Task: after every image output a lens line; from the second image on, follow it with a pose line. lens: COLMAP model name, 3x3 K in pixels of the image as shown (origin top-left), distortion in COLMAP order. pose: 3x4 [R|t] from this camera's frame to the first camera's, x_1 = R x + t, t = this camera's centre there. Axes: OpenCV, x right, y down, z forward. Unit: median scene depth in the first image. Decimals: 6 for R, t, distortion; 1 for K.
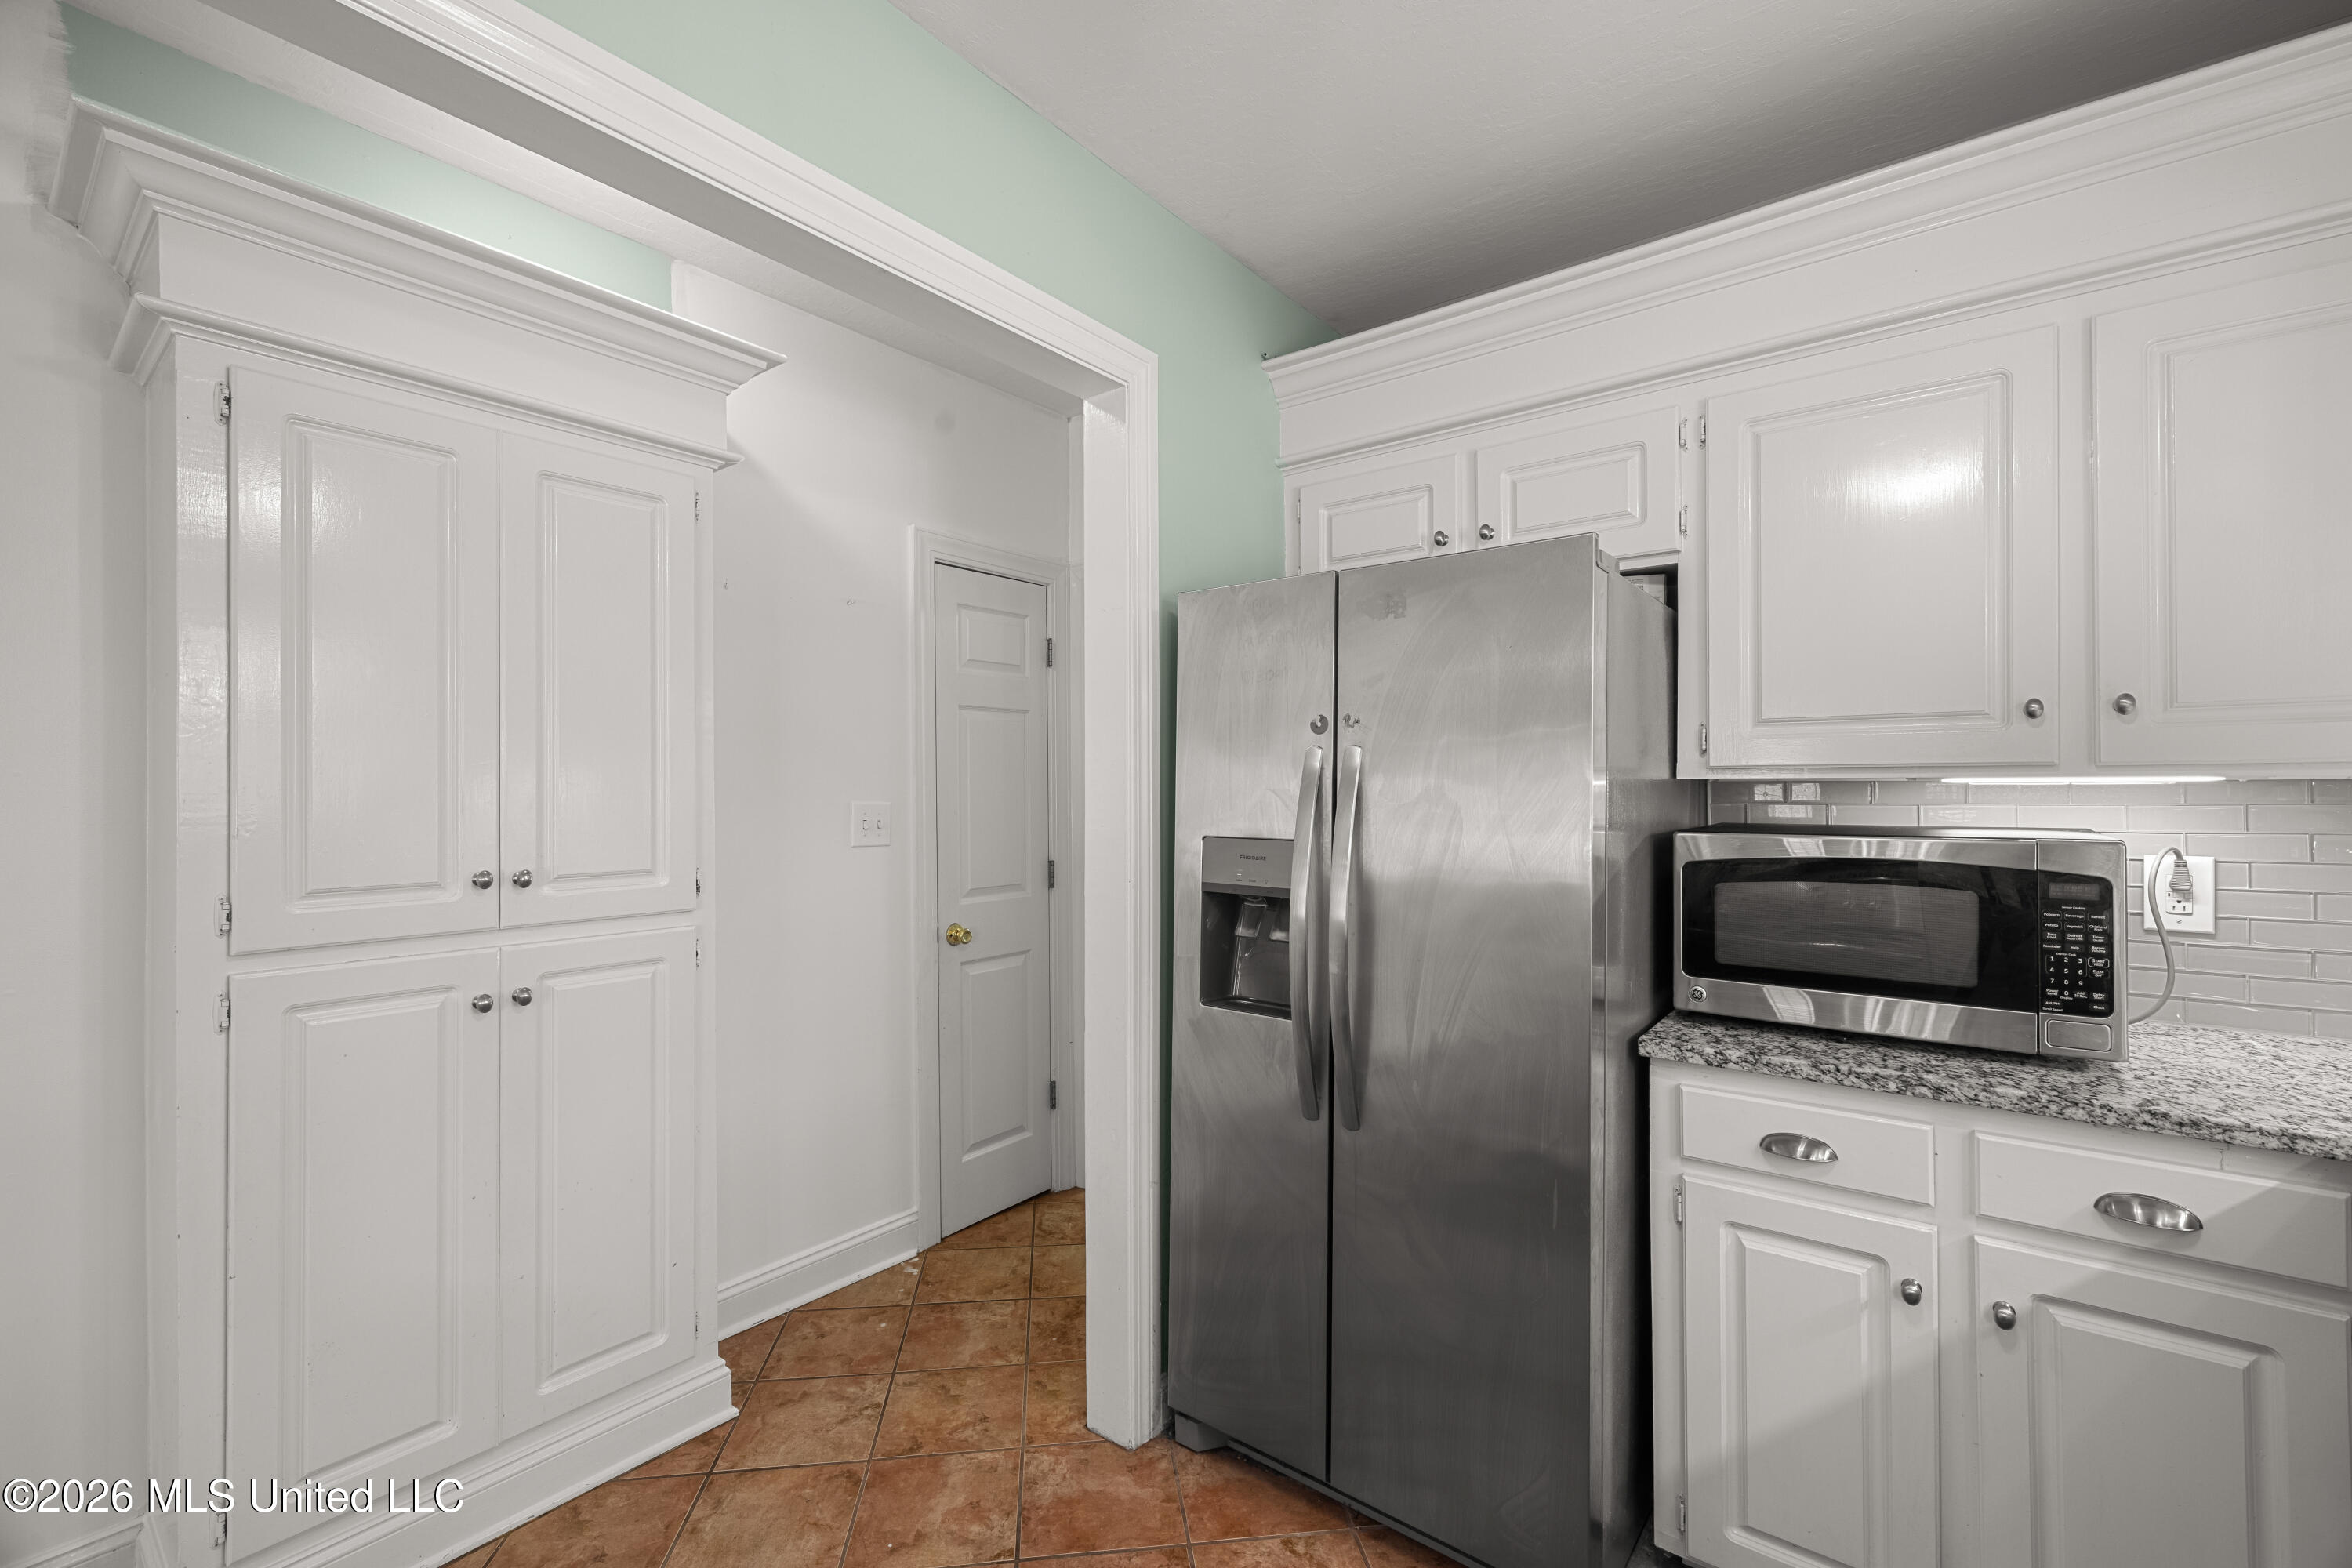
lens RADIAL K [[993.4, 0, 1178.9], [0, 993.4, 791.7], [0, 0, 1]] dist [0.001561, 0.000251]
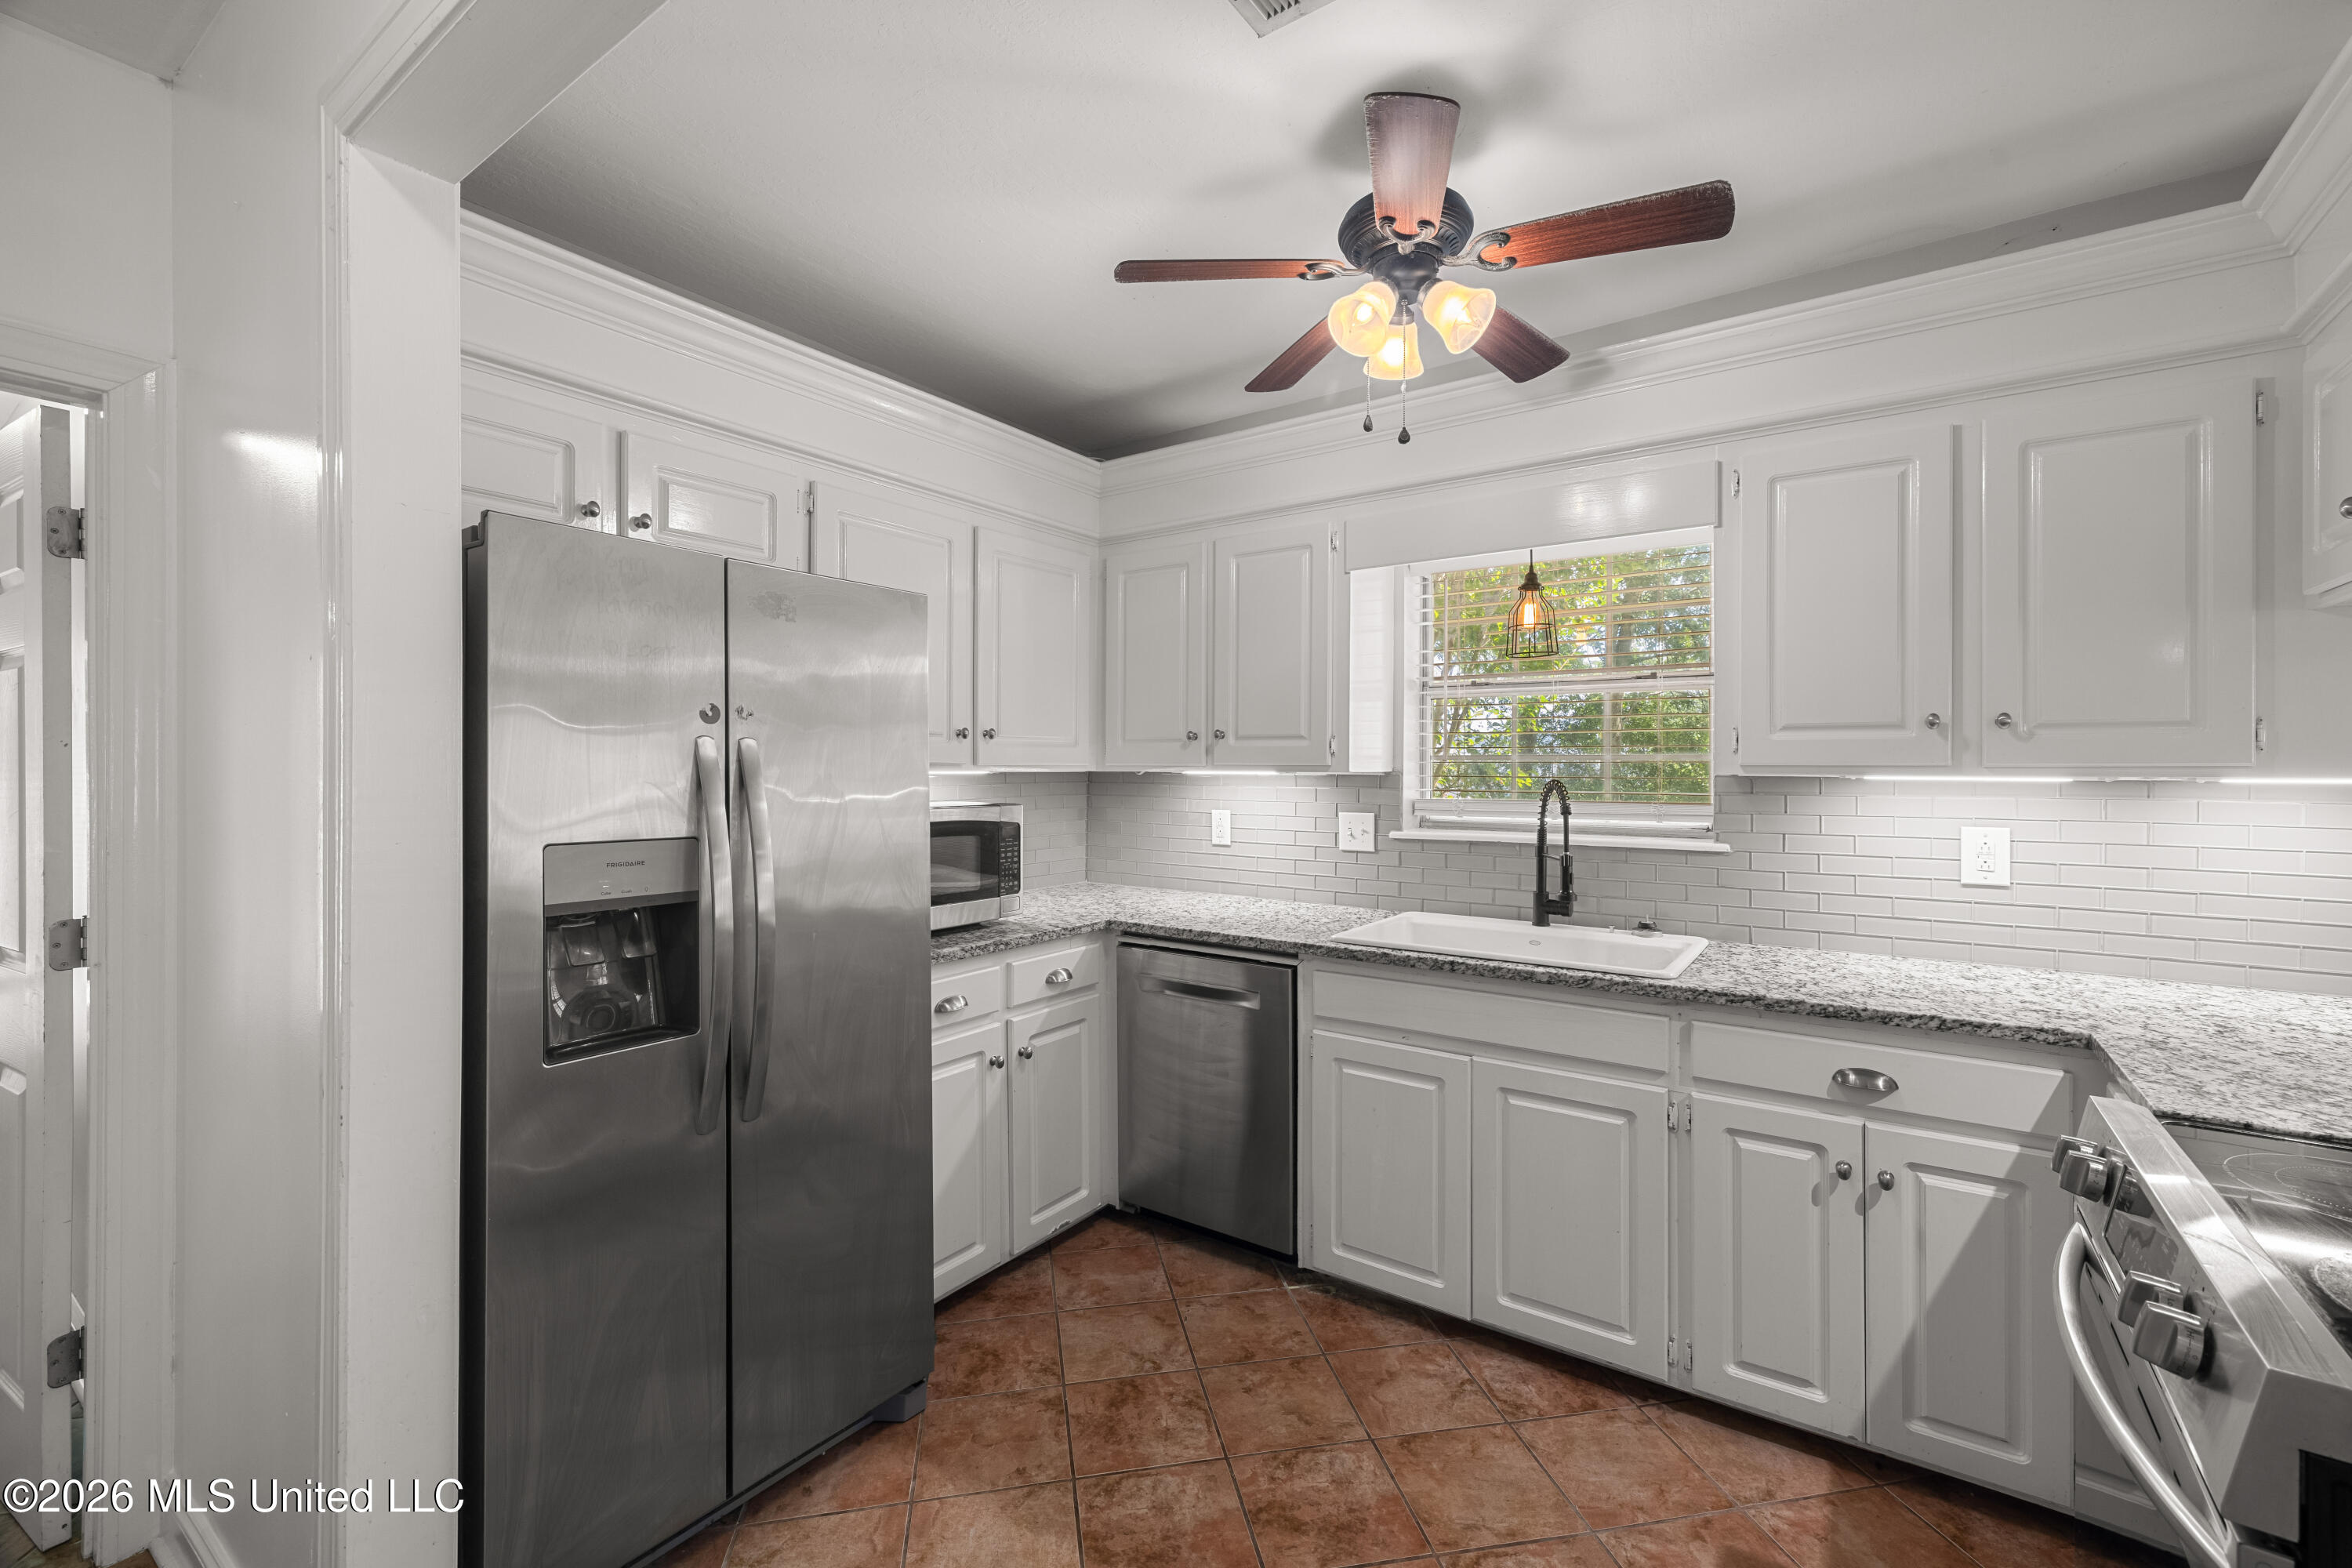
lens RADIAL K [[993.4, 0, 1185.5], [0, 993.4, 769.9], [0, 0, 1]] dist [0.001561, 0.000251]
pose [[-0.056175, 0.003037, 0.998416, -0.852911], [-0.000022, 0.999995, -0.003043, -0.011262], [-0.998421, -0.000193, -0.056175, 0.615580]]
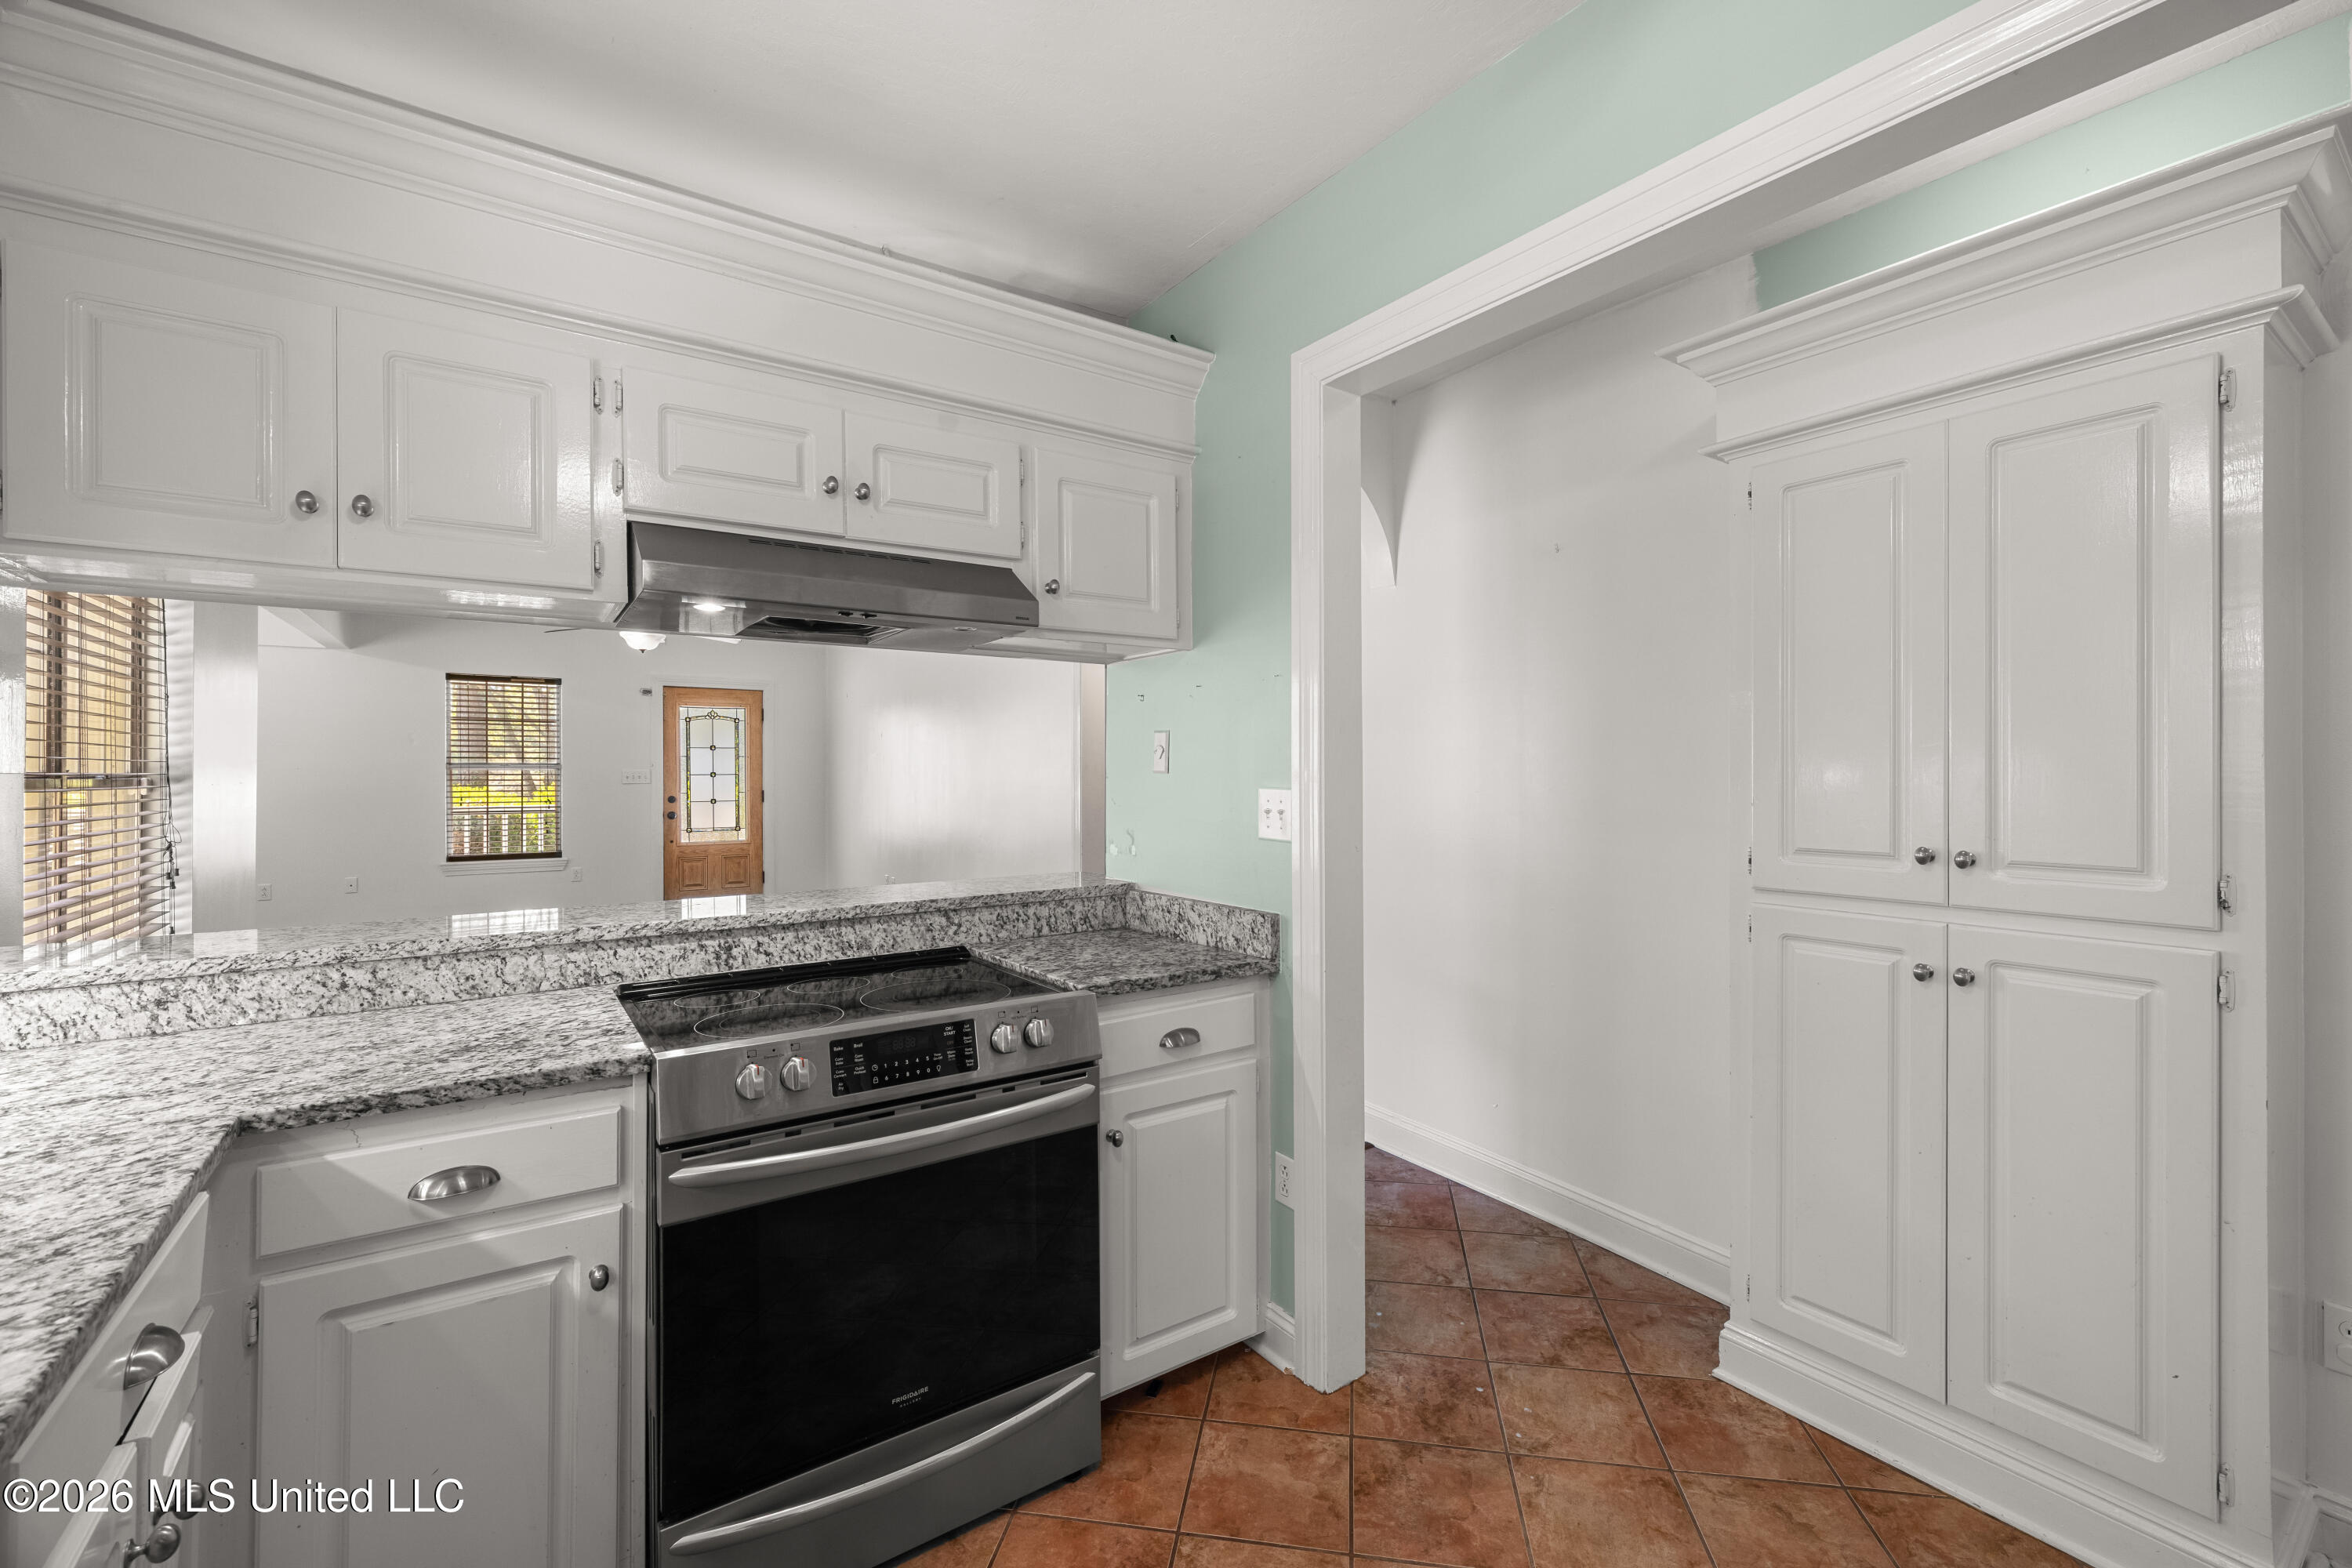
lens RADIAL K [[993.4, 0, 1172.7], [0, 993.4, 777.1], [0, 0, 1]] dist [0.001561, 0.000251]
pose [[-0.295211, 0.006137, -0.955412, 0.531927], [0.003362, 0.999980, 0.005384, -0.003498], [0.955426, -0.001623, -0.295226, 0.534412]]
